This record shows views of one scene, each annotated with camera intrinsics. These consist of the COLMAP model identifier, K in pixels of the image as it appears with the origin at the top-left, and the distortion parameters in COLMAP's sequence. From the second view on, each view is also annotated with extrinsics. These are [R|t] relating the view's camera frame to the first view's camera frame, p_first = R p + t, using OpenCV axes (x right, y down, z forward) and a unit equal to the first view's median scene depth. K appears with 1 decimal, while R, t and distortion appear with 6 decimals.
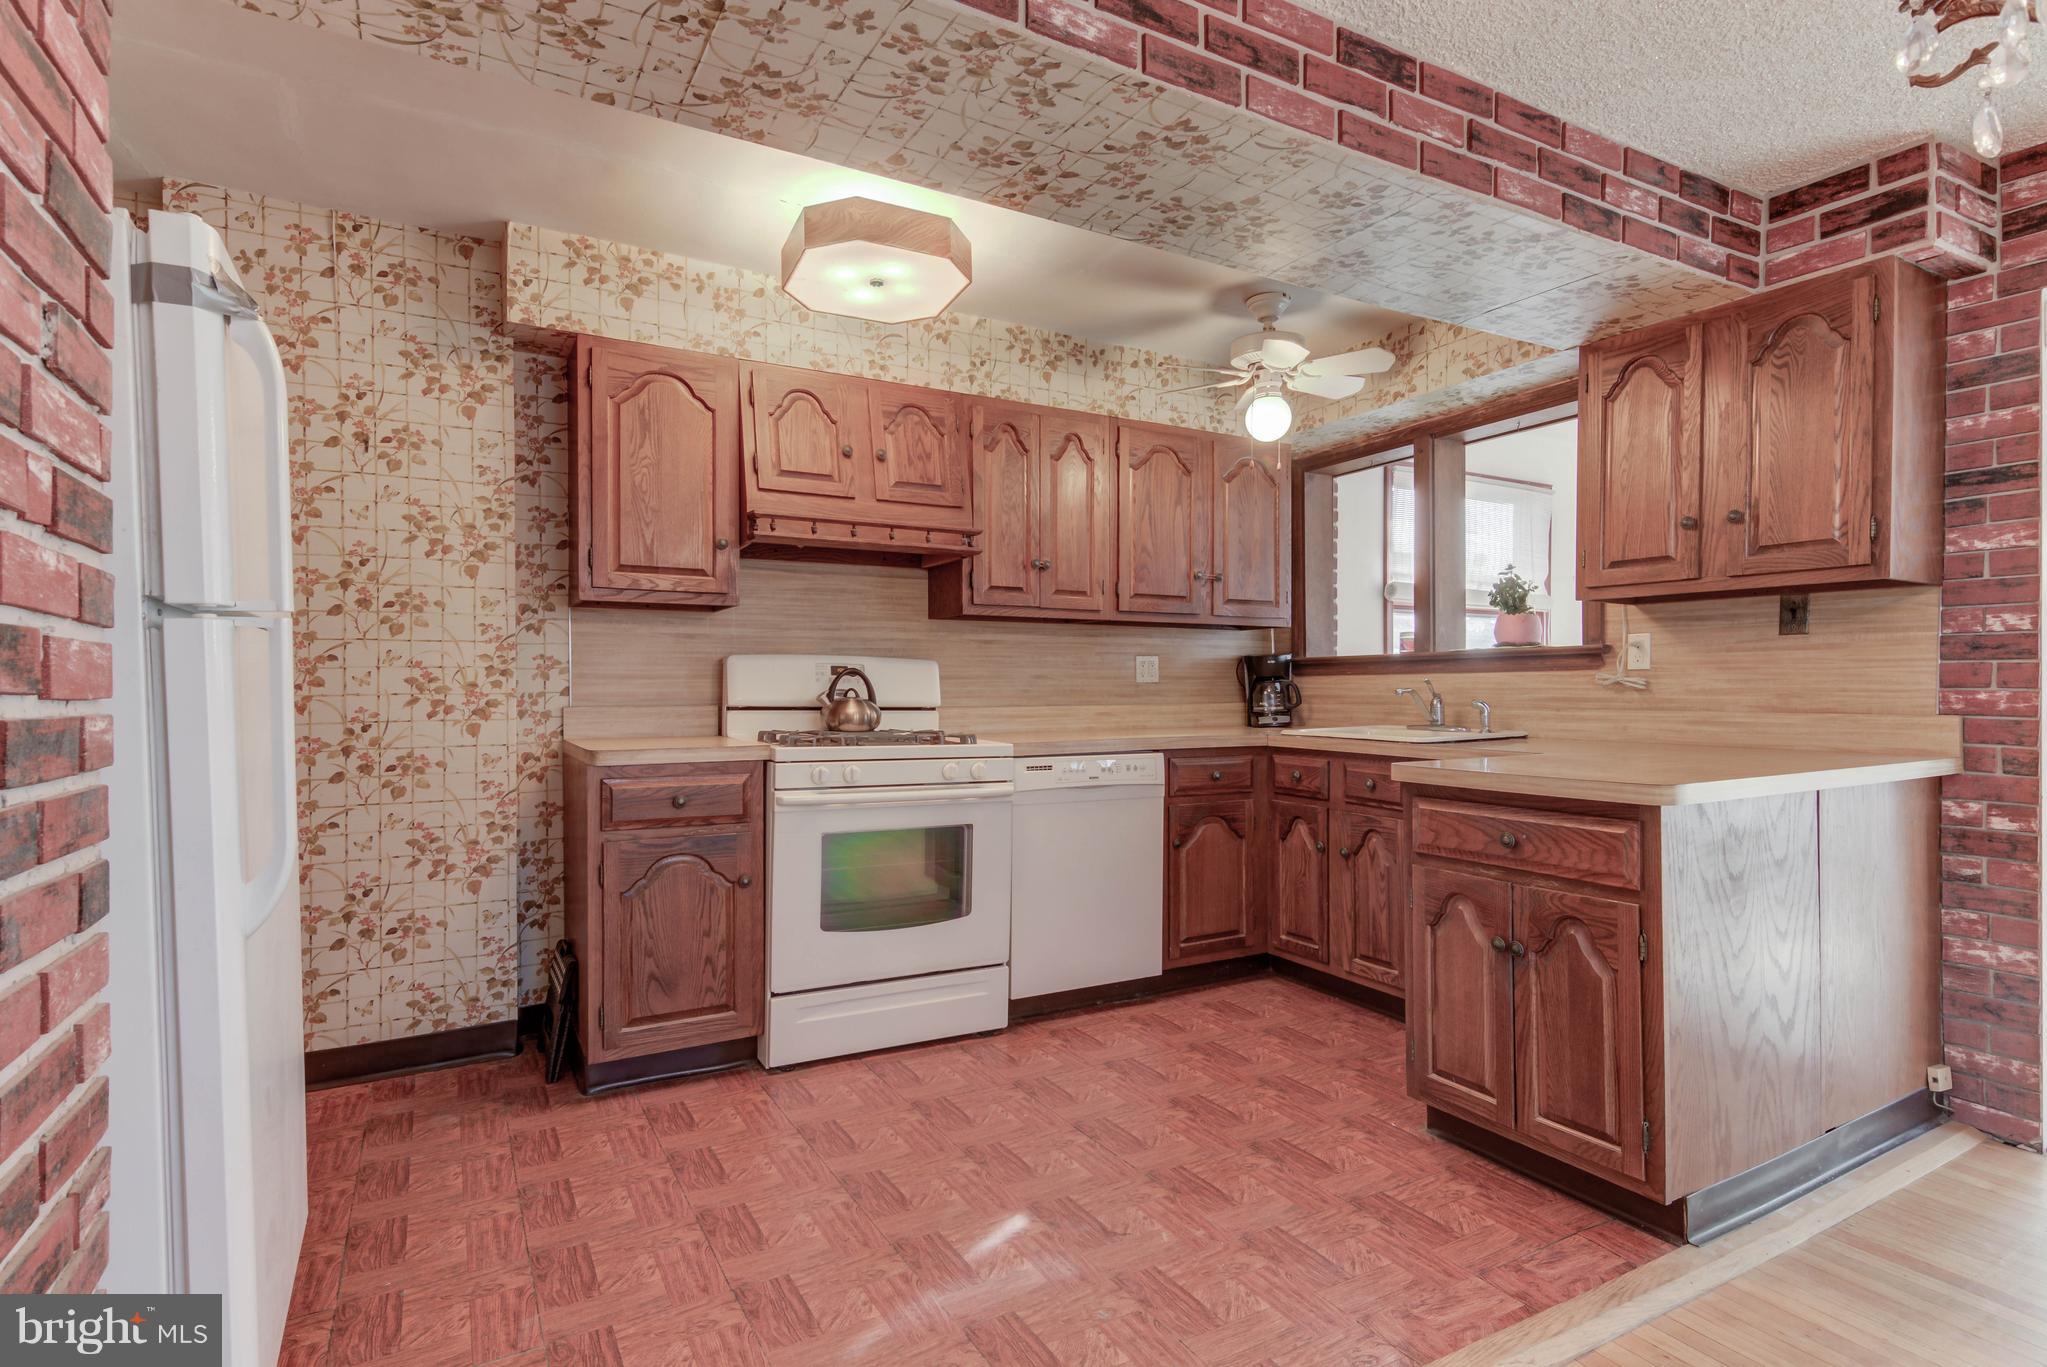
lens RADIAL K [[1025.9, 0, 1020.0], [0, 1025.9, 692.8], [0, 0, 1]] dist [0.024509, -0.010528]
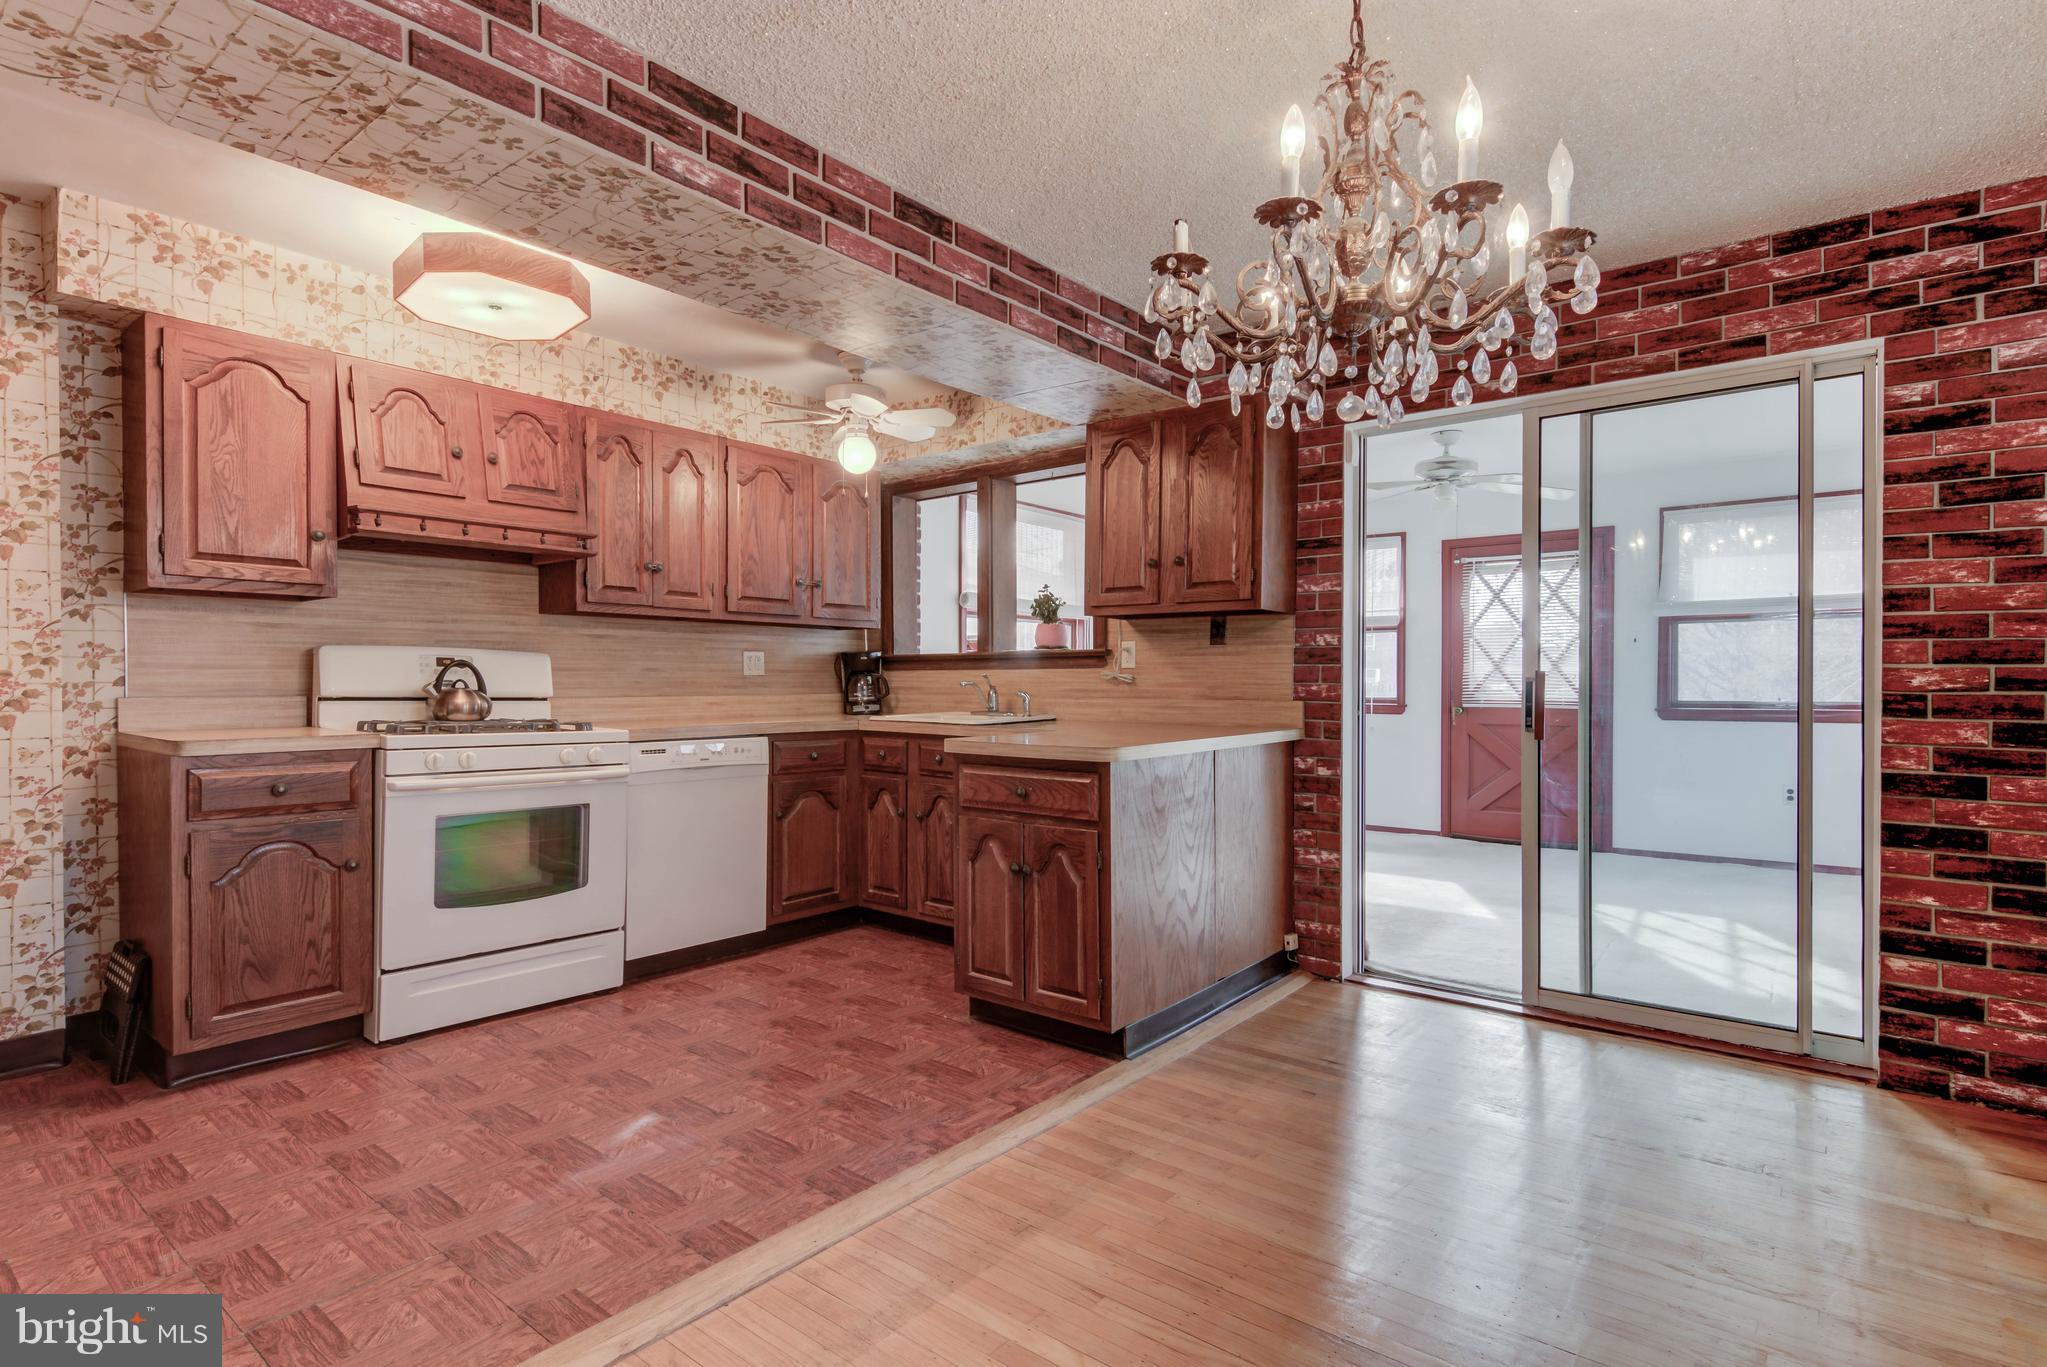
lens RADIAL K [[1025.9, 0, 1020.0], [0, 1025.9, 692.8], [0, 0, 1]] dist [0.024509, -0.010528]
pose [[0.930939, -0.000331, 0.365176, -0.020636], [-0.002422, 0.999972, 0.007080, 0.000457], [-0.365168, -0.007475, 0.930912, -0.204324]]
